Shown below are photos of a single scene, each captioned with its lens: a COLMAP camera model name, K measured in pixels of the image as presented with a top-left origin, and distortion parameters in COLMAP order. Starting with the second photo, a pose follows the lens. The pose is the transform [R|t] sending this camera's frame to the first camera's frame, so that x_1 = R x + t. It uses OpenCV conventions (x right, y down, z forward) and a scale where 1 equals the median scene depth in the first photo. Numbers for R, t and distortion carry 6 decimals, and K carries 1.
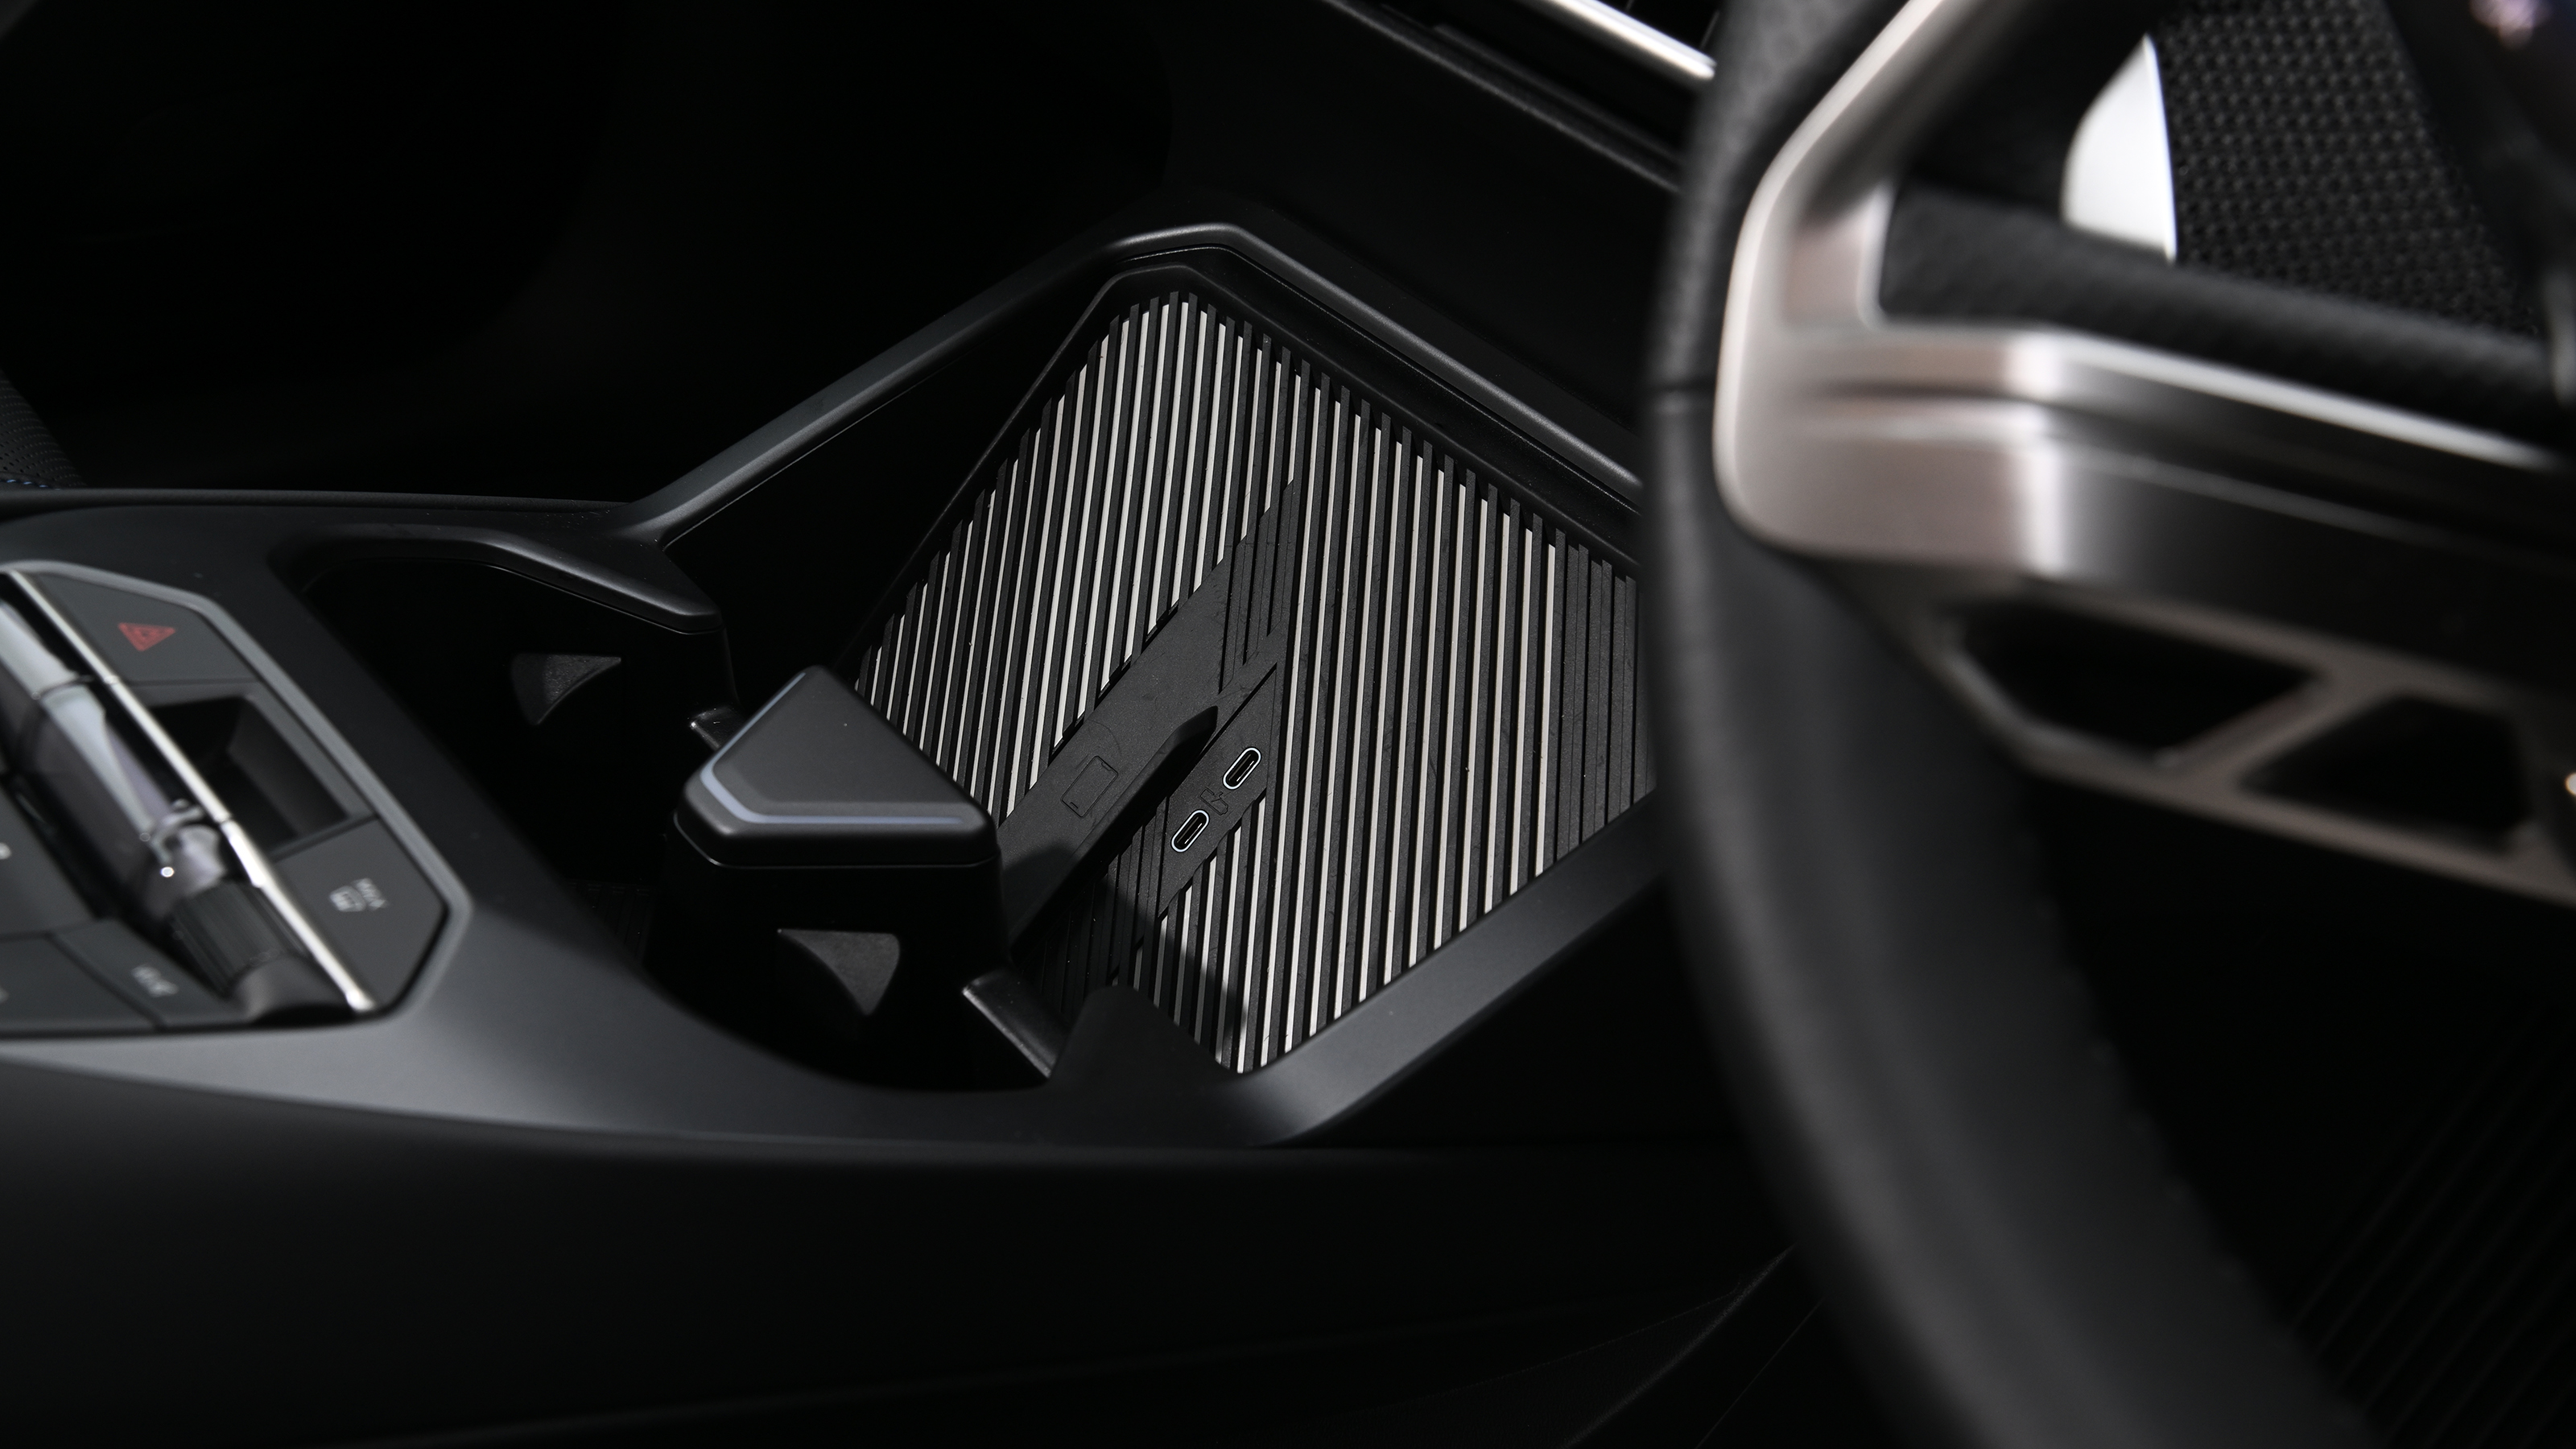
lens RADIAL K [[2946.9, 0, 1288.0], [0, 2946.9, 724.5], [0, 0, 1]] dist [0.006056, 0.006257]
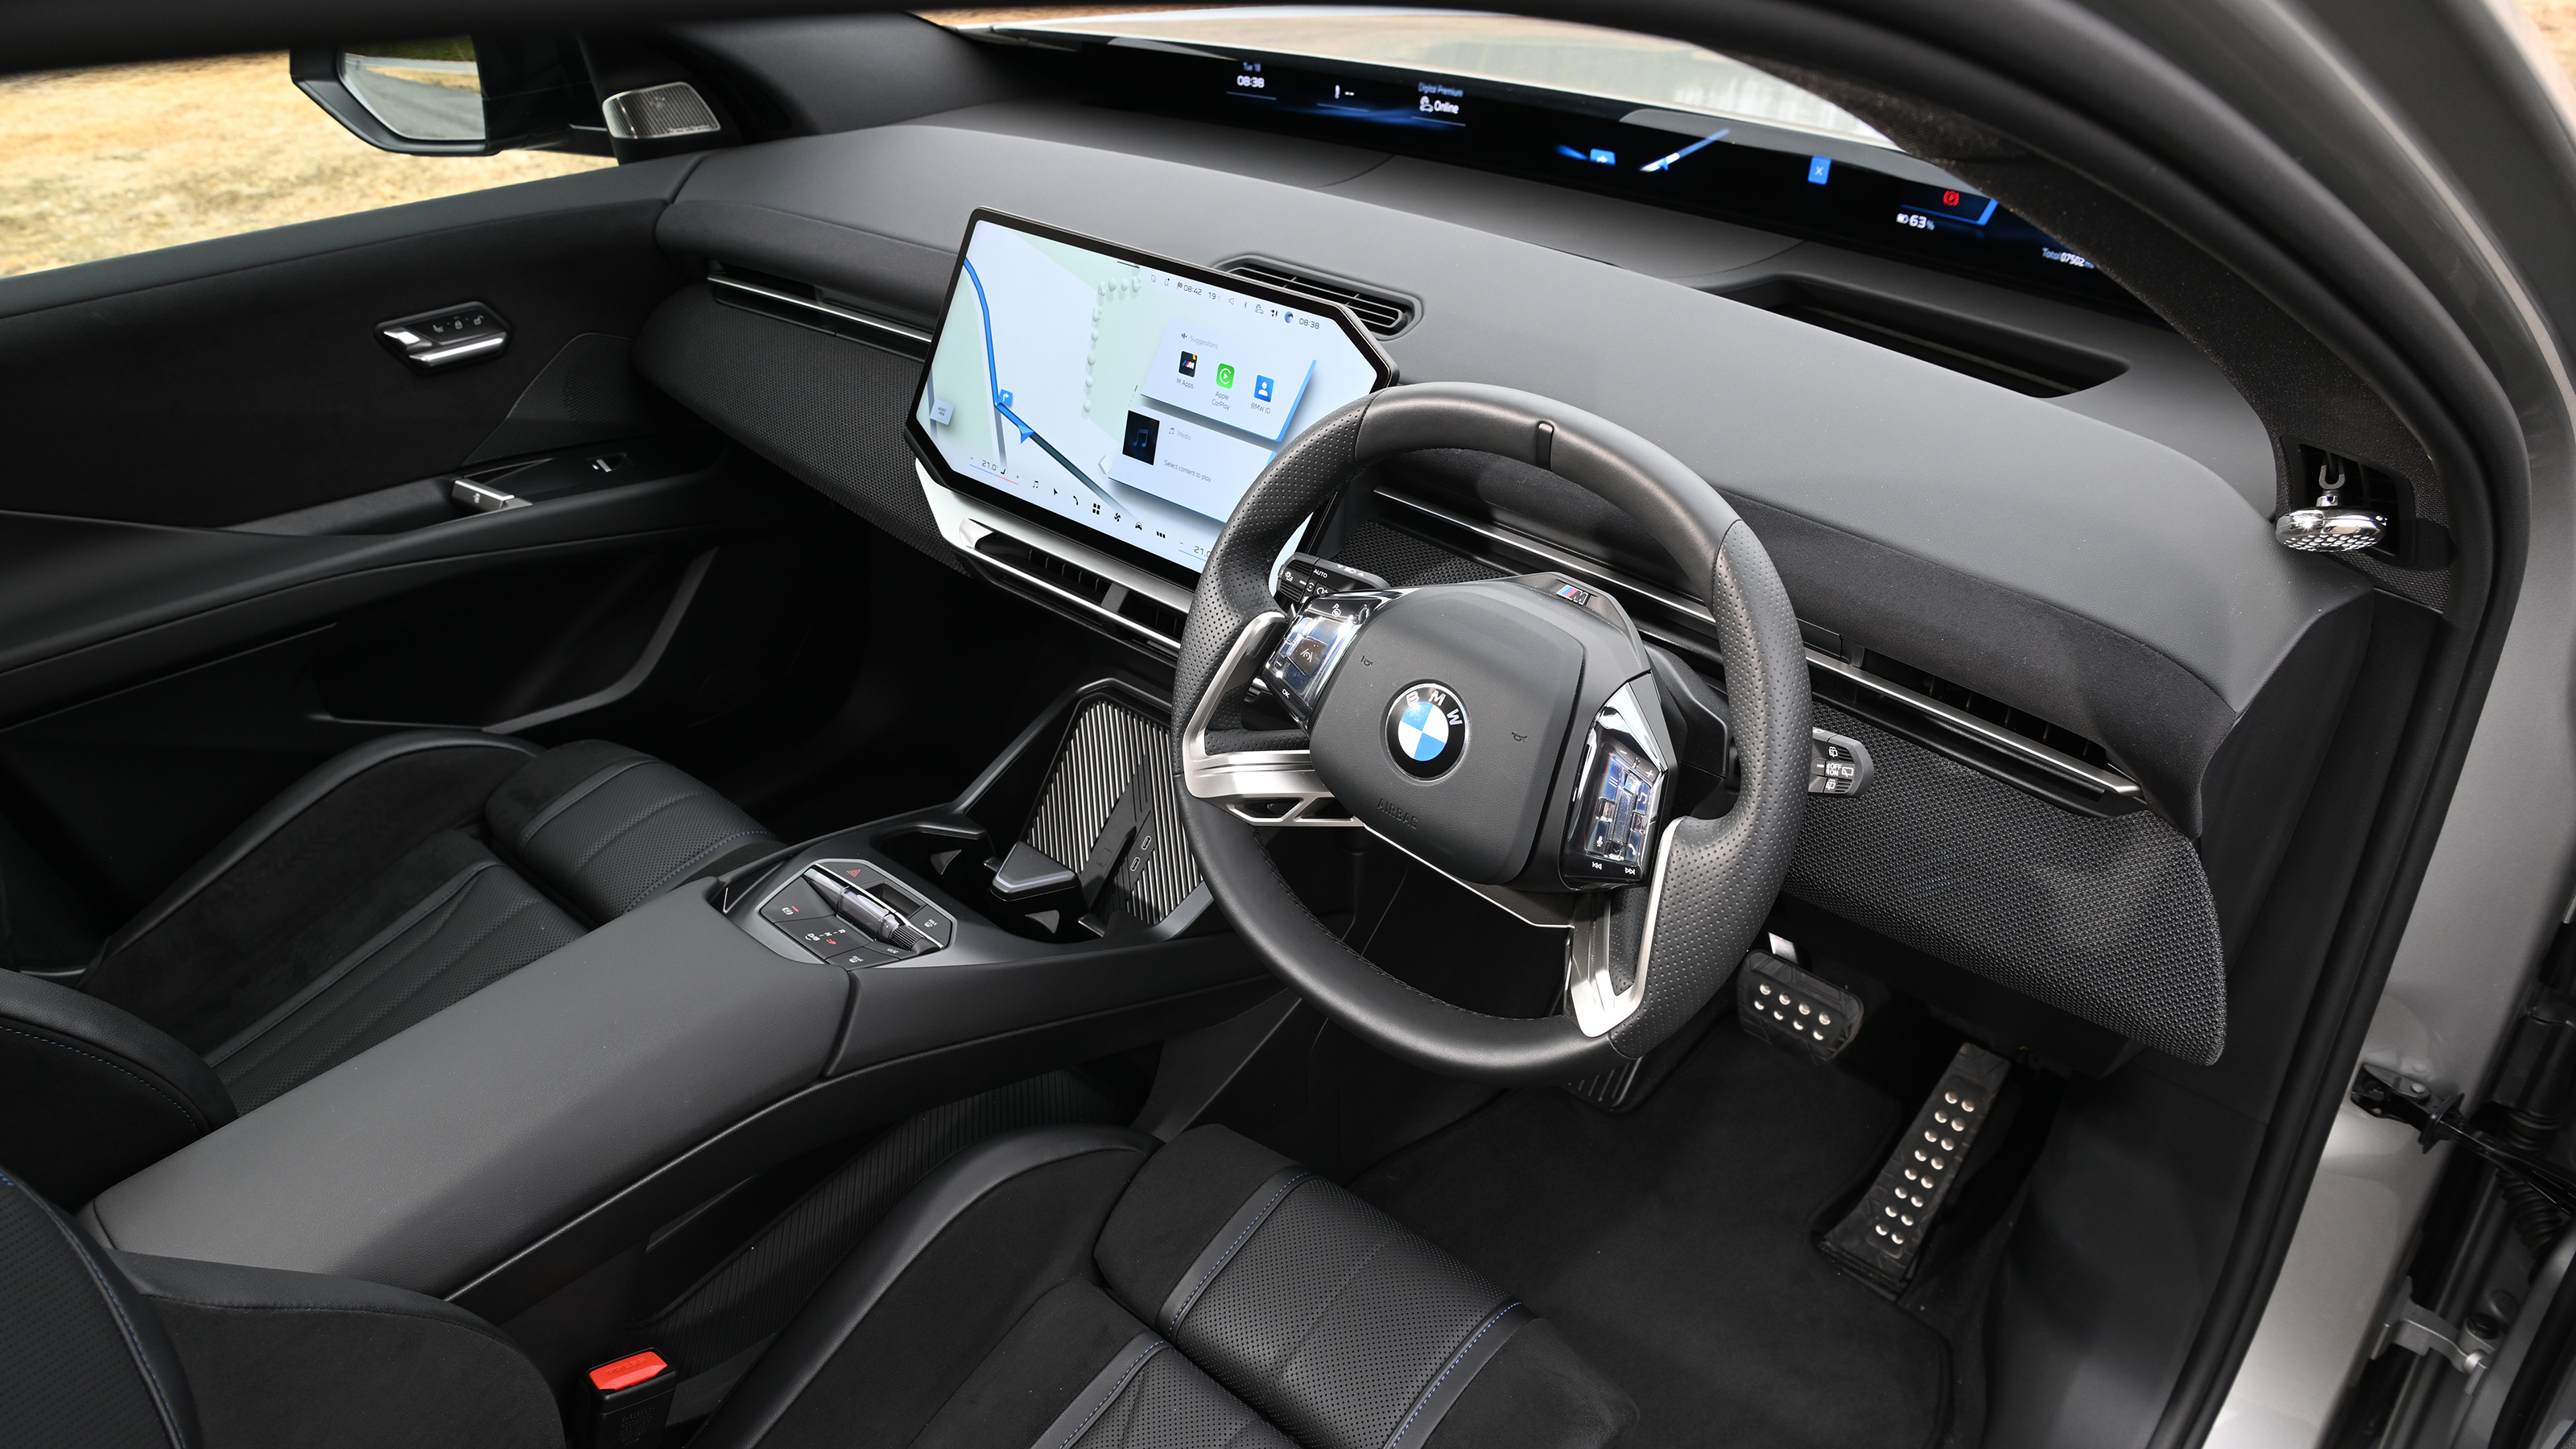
lens RADIAL K [[1568.6, 0, 1280.5], [0, 1568.6, 799.0], [0, 0, 1]] dist [0.005421, 0.000778]
pose [[0.977256, -0.210270, 0.027507, 0.099922], [0.209960, 0.977613, 0.013745, -0.027976], [-0.029781, -0.007657, 0.999527, -0.841407]]
